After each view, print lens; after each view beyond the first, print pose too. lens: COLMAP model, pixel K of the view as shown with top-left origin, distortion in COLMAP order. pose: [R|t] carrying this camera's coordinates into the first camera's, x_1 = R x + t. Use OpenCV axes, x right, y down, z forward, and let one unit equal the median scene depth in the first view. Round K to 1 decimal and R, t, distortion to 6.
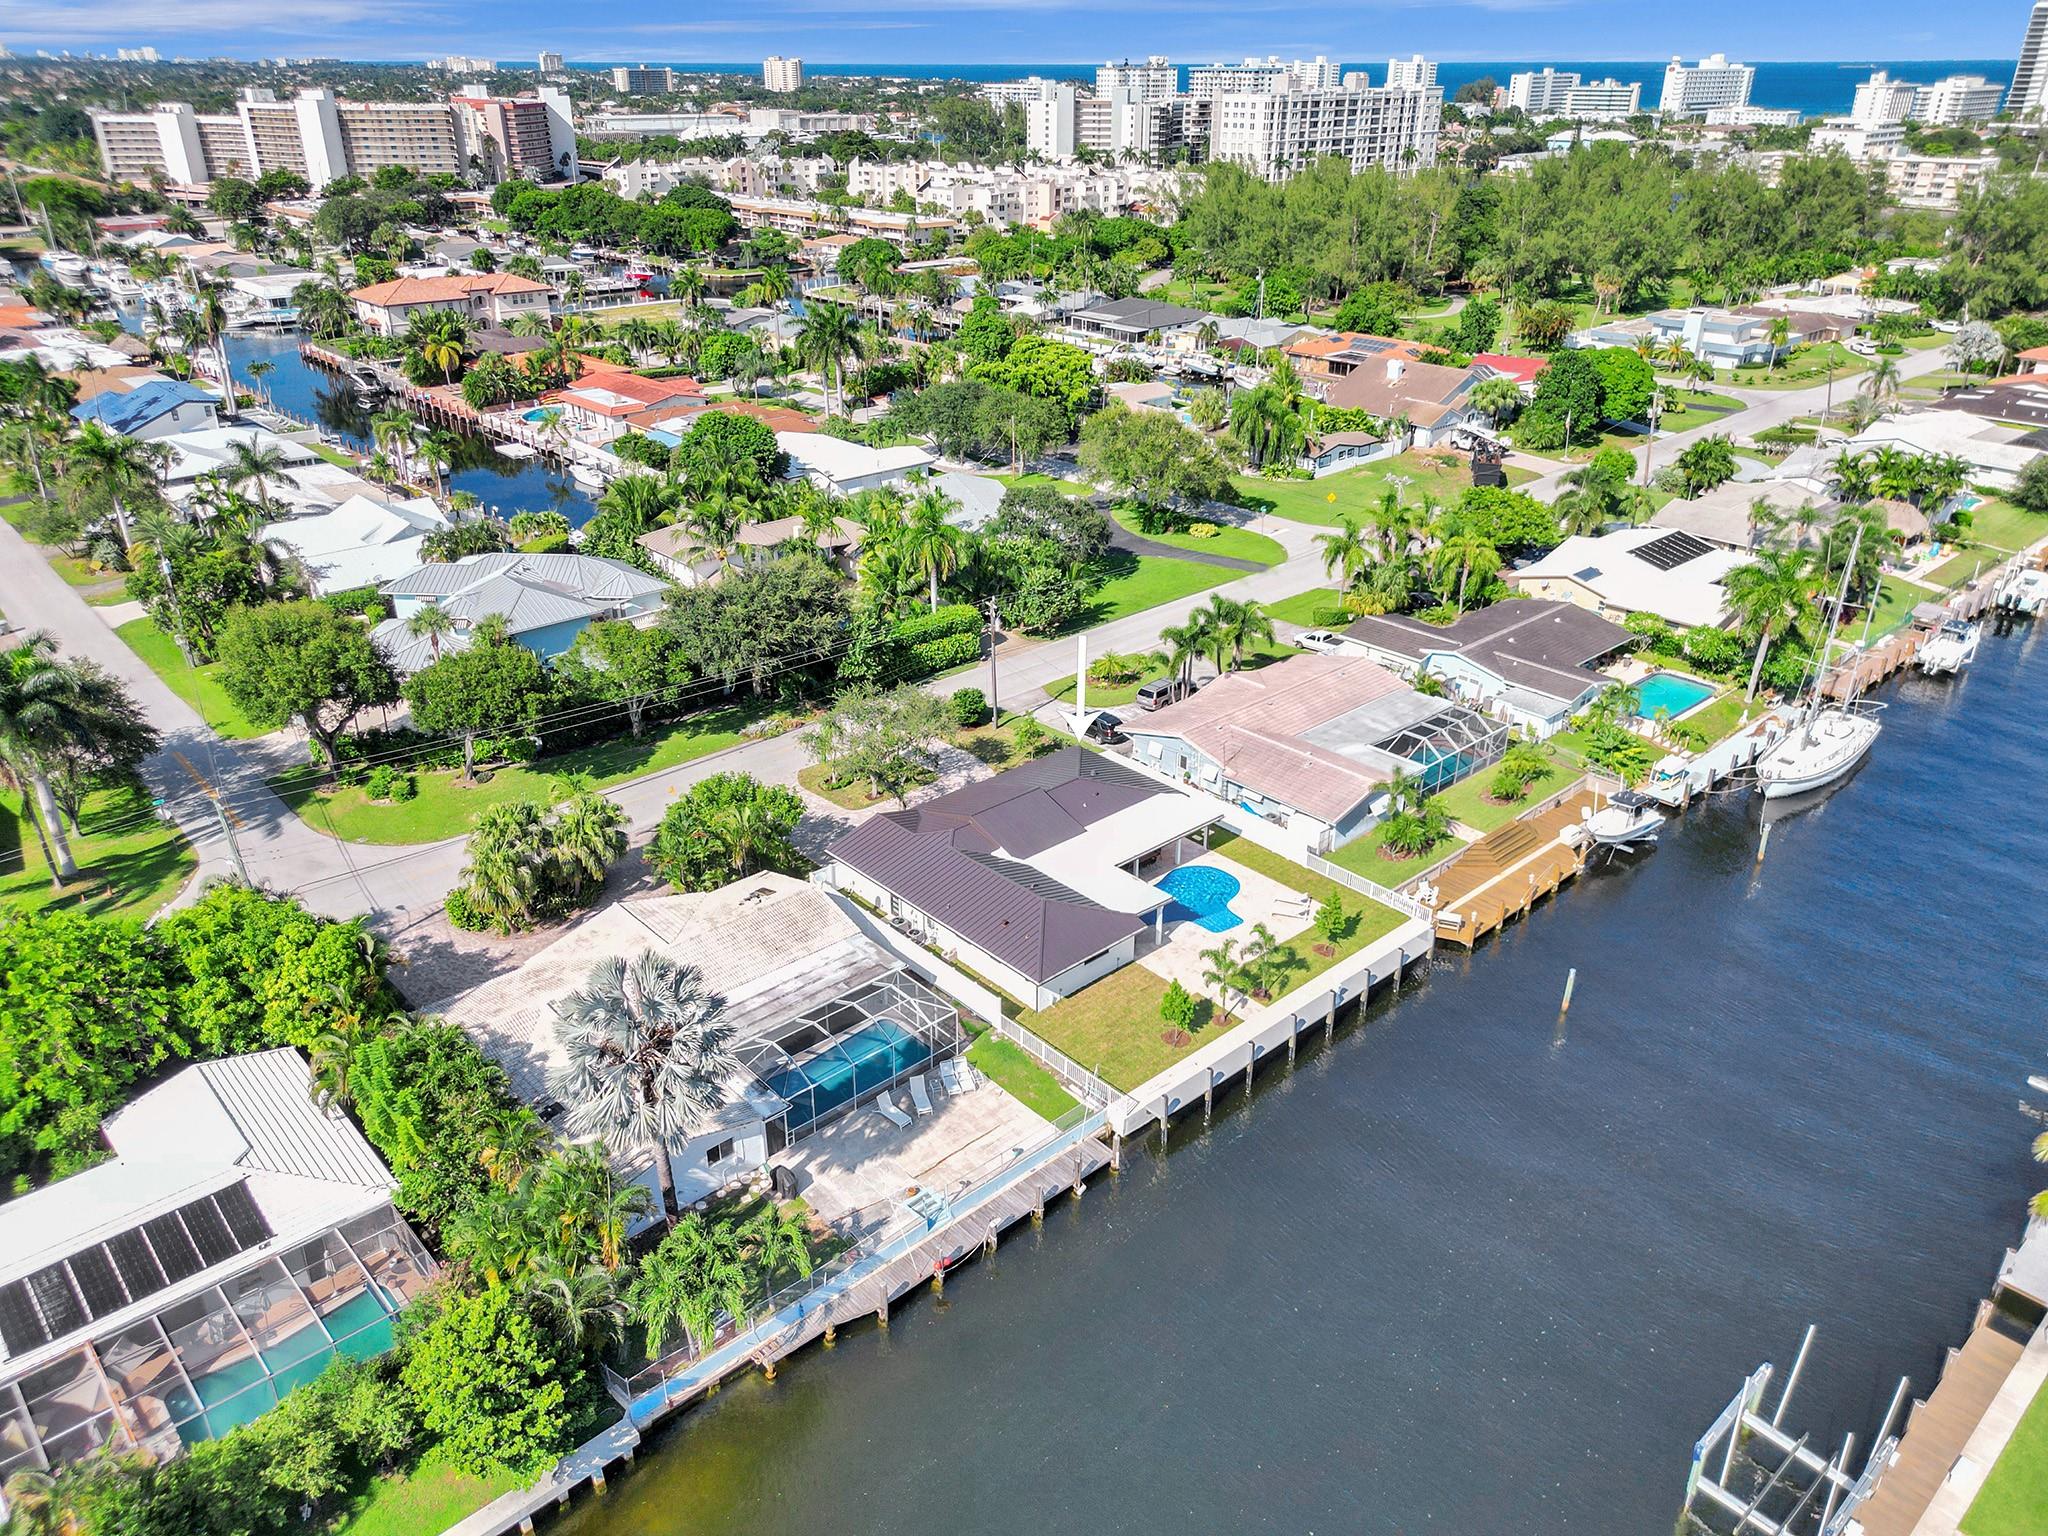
lens RADIAL K [[1432.8, 0, 1024.0], [0, 1432.8, 768.0], [0, 0, 1]] dist [0.067510, -0.061026]
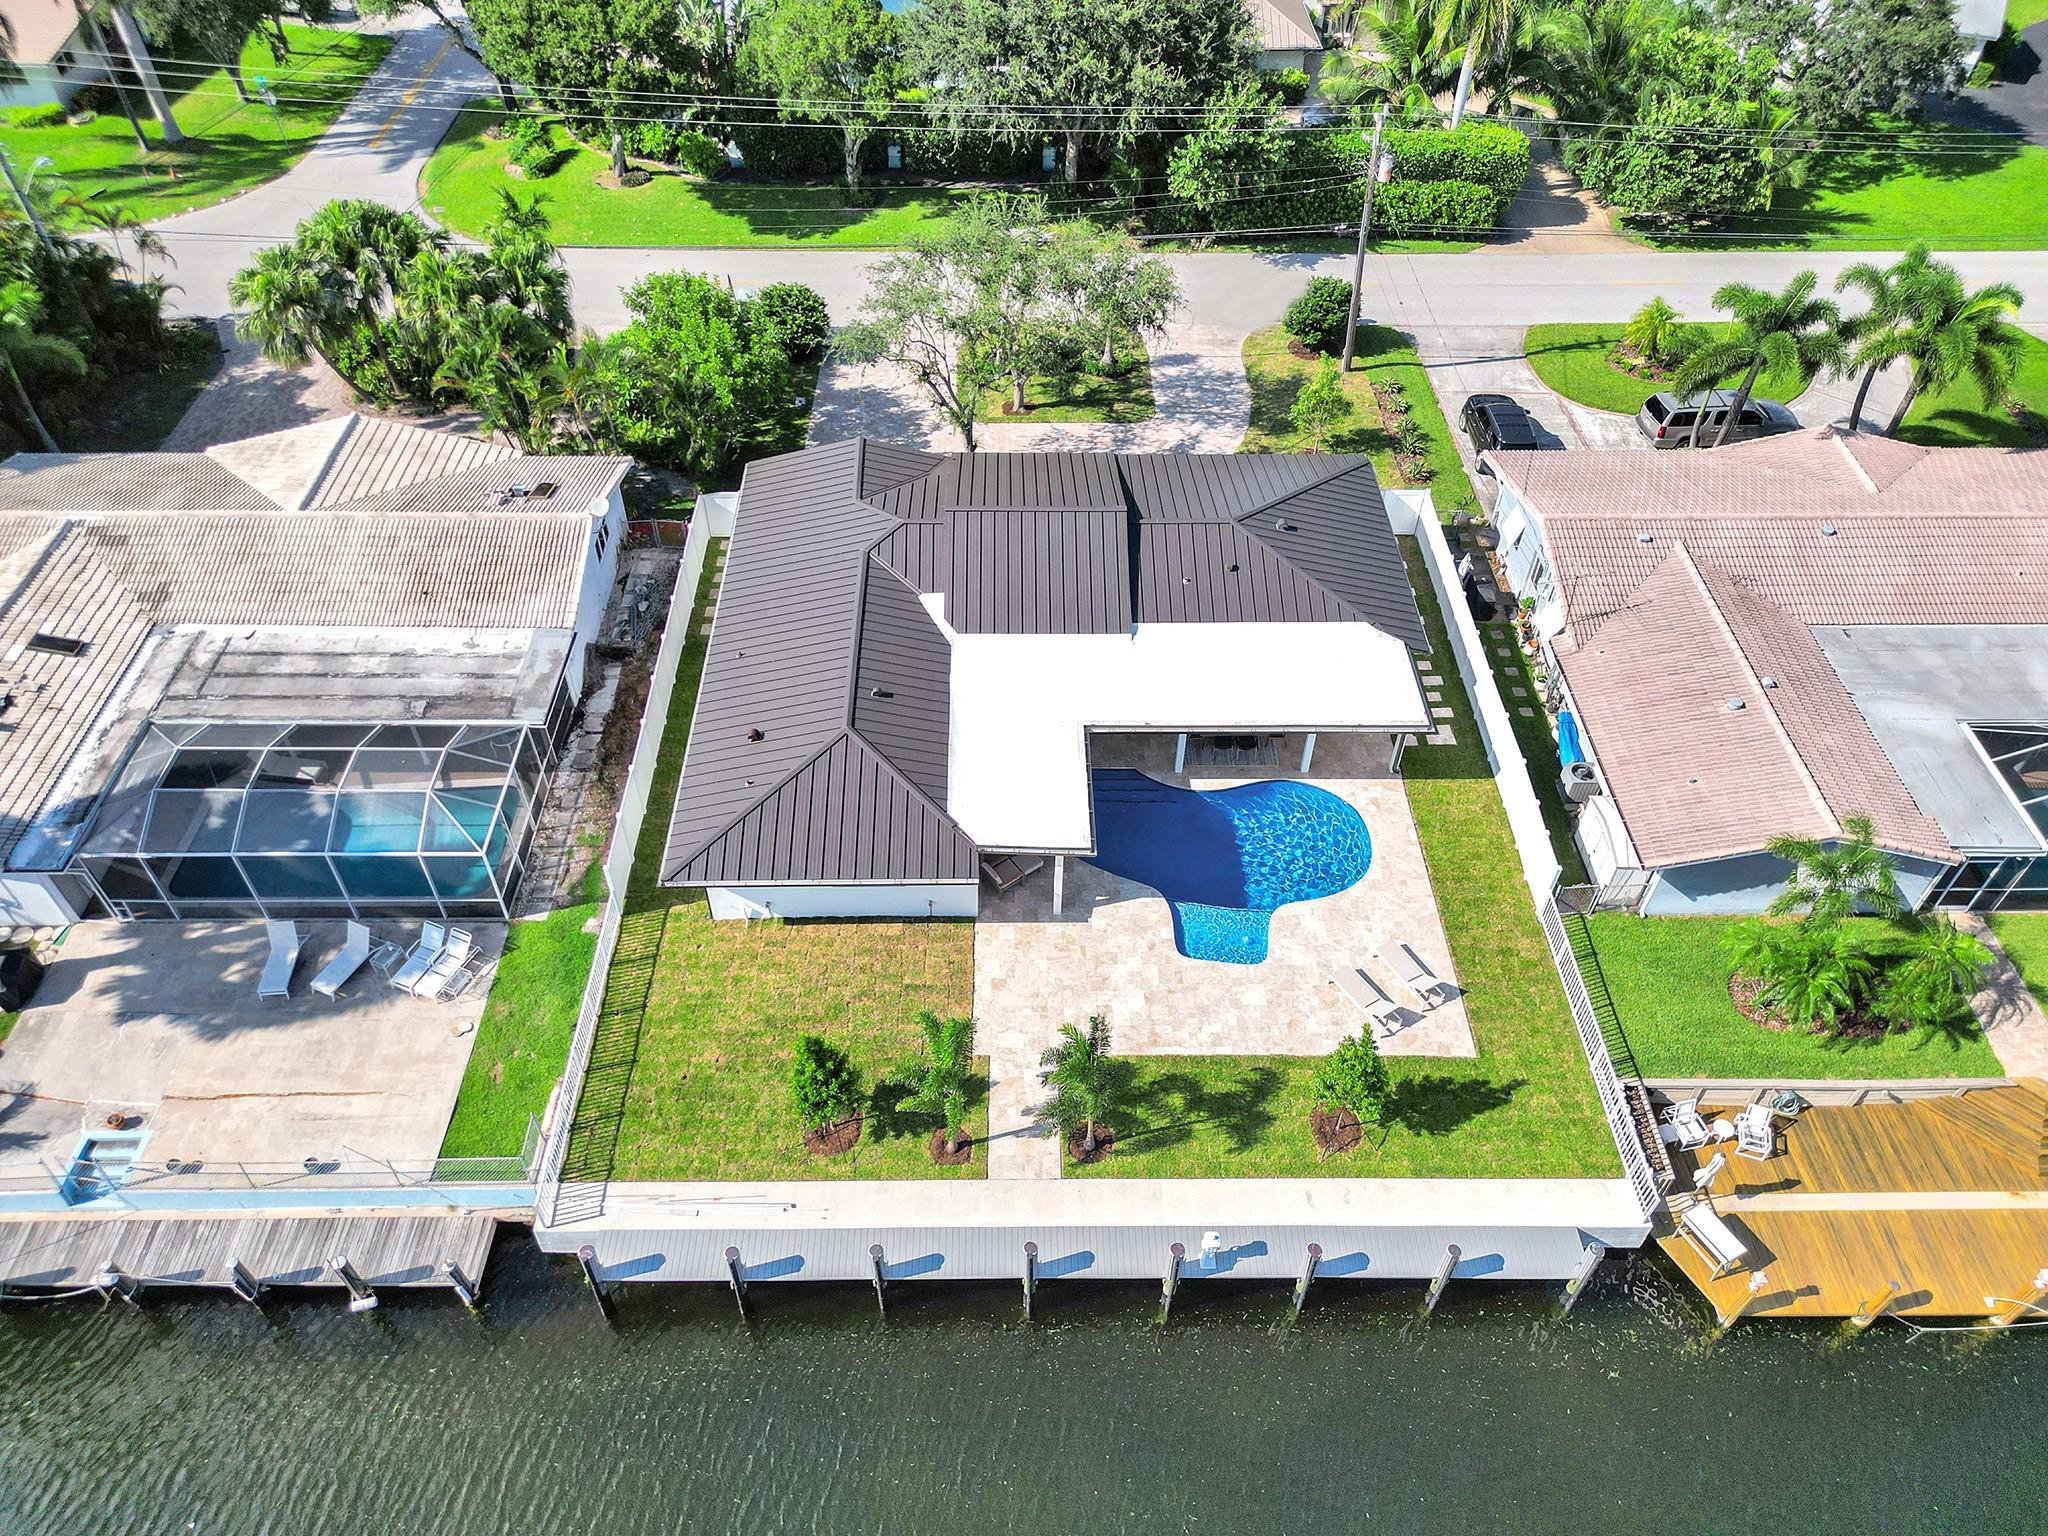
lens RADIAL K [[1443.1, 0, 1024.0], [0, 1443.1, 768.0], [0, 0, 1]] dist [0.071771, -0.062096]
pose [[0.748515, 0.478104, -0.459502, 0.163395], [-0.300364, 0.862229, 0.407851, -0.065564], [0.591191, -0.167265, 0.788997, 0.351509]]
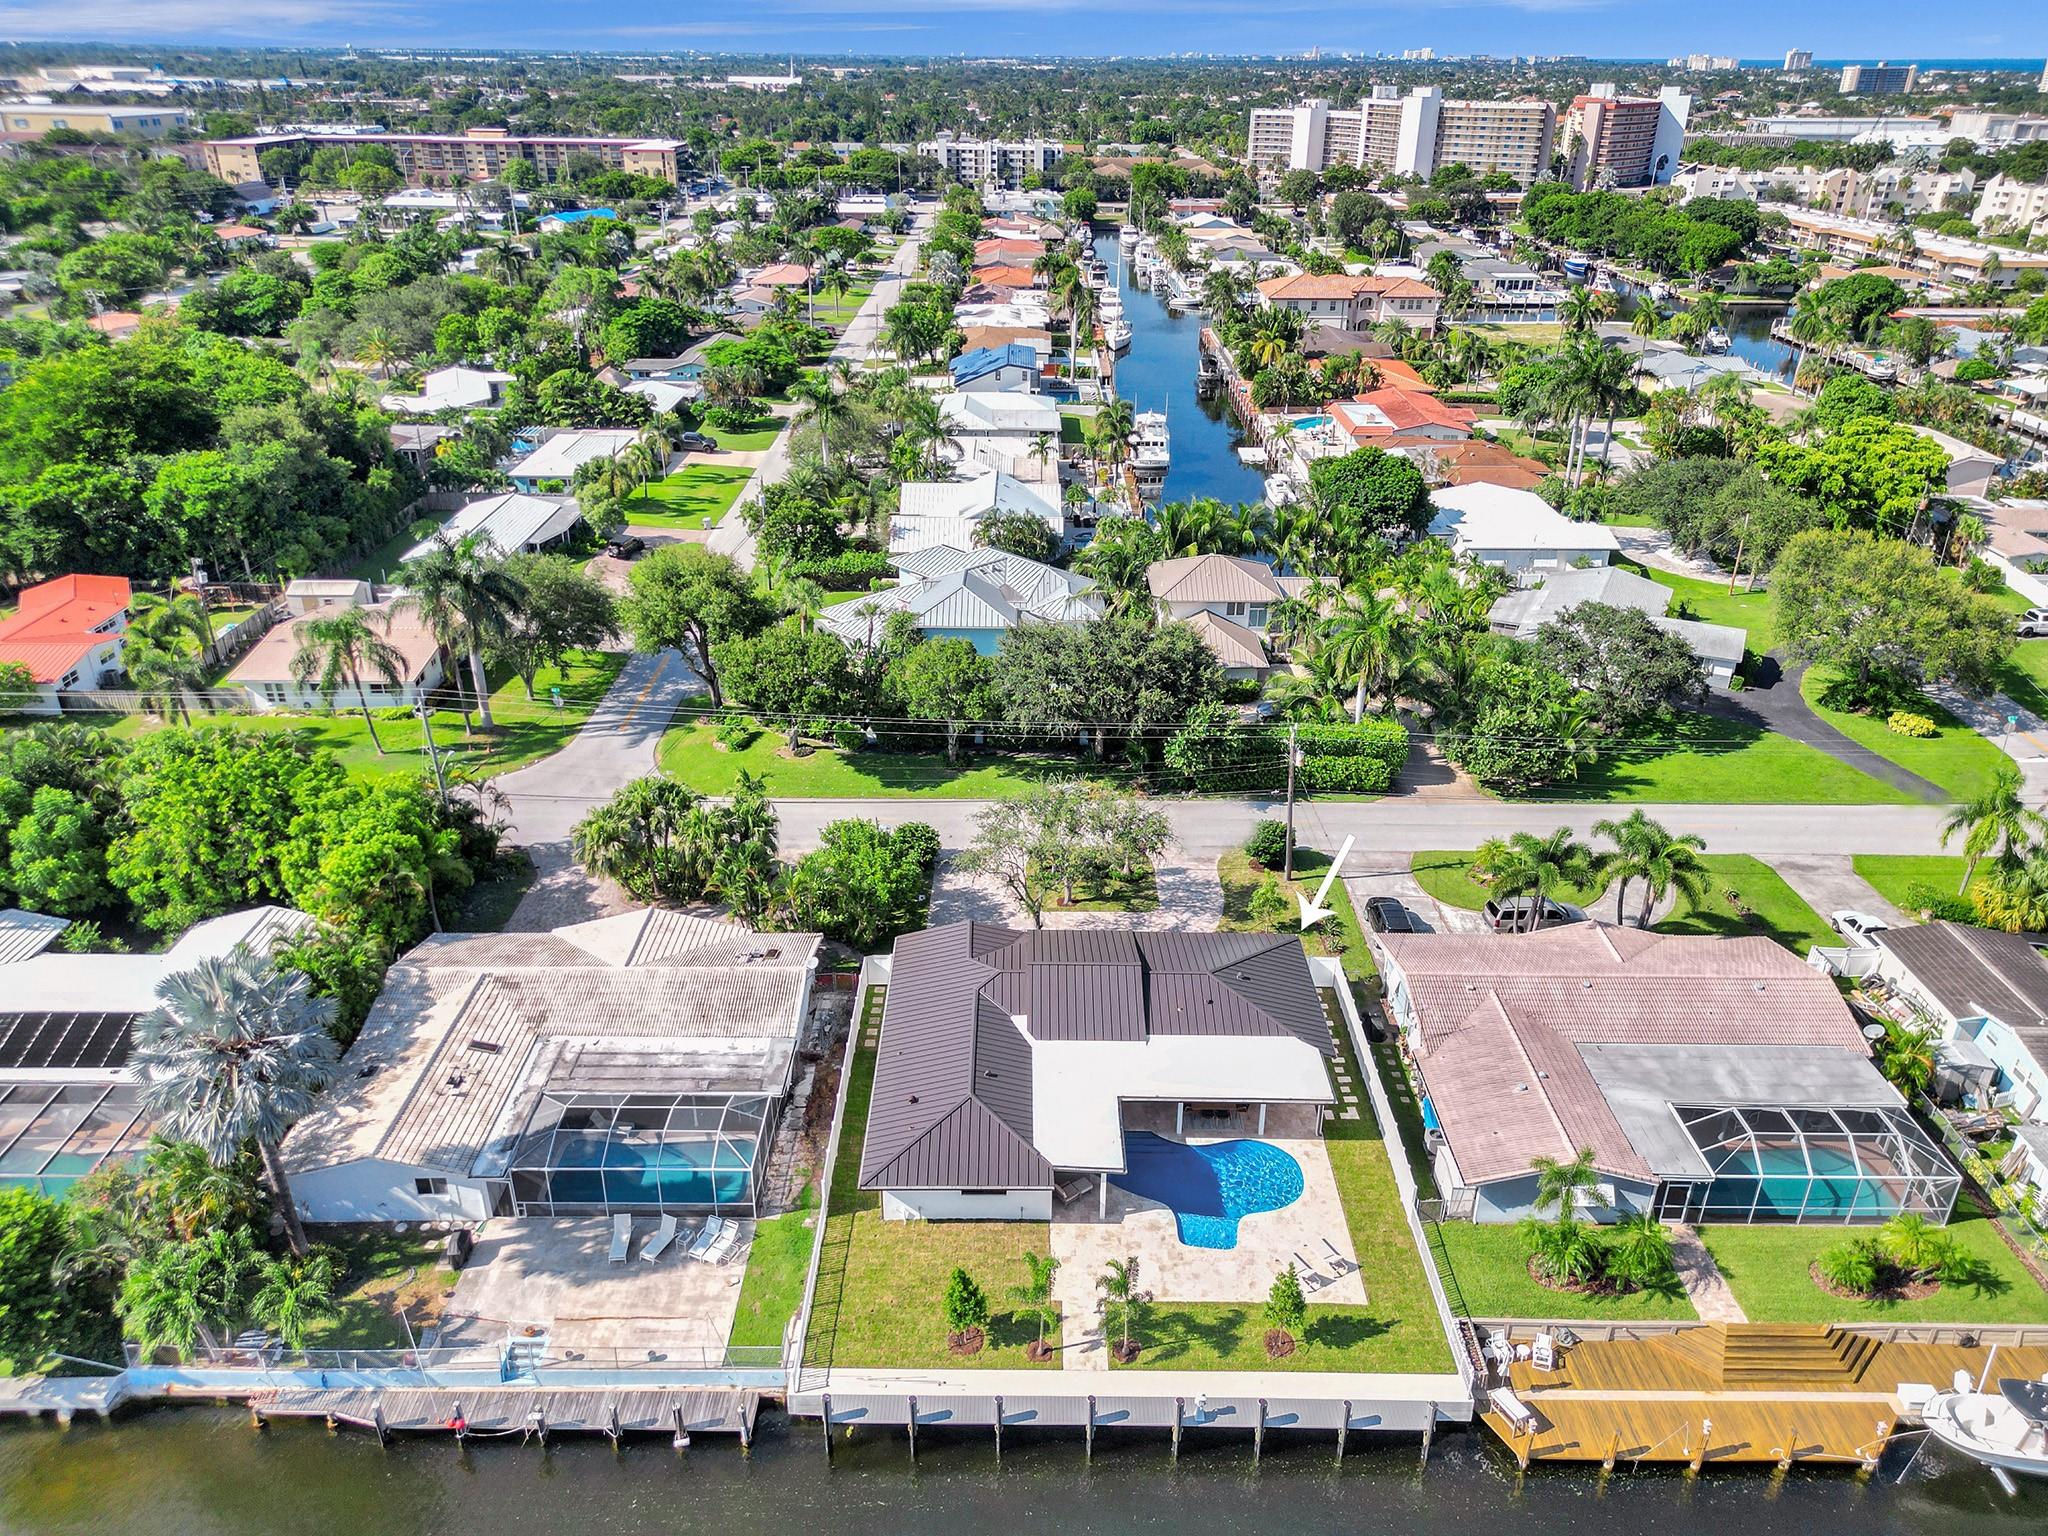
lens RADIAL K [[1432.8, 0, 1024.0], [0, 1432.8, 768.0], [0, 0, 1]] dist [0.067510, -0.061026]
pose [[0.739343, 0.302378, -0.601614, 0.257214], [-0.301672, 0.947555, 0.105518, -0.097407], [0.601969, 0.103476, 0.791787, 0.197072]]
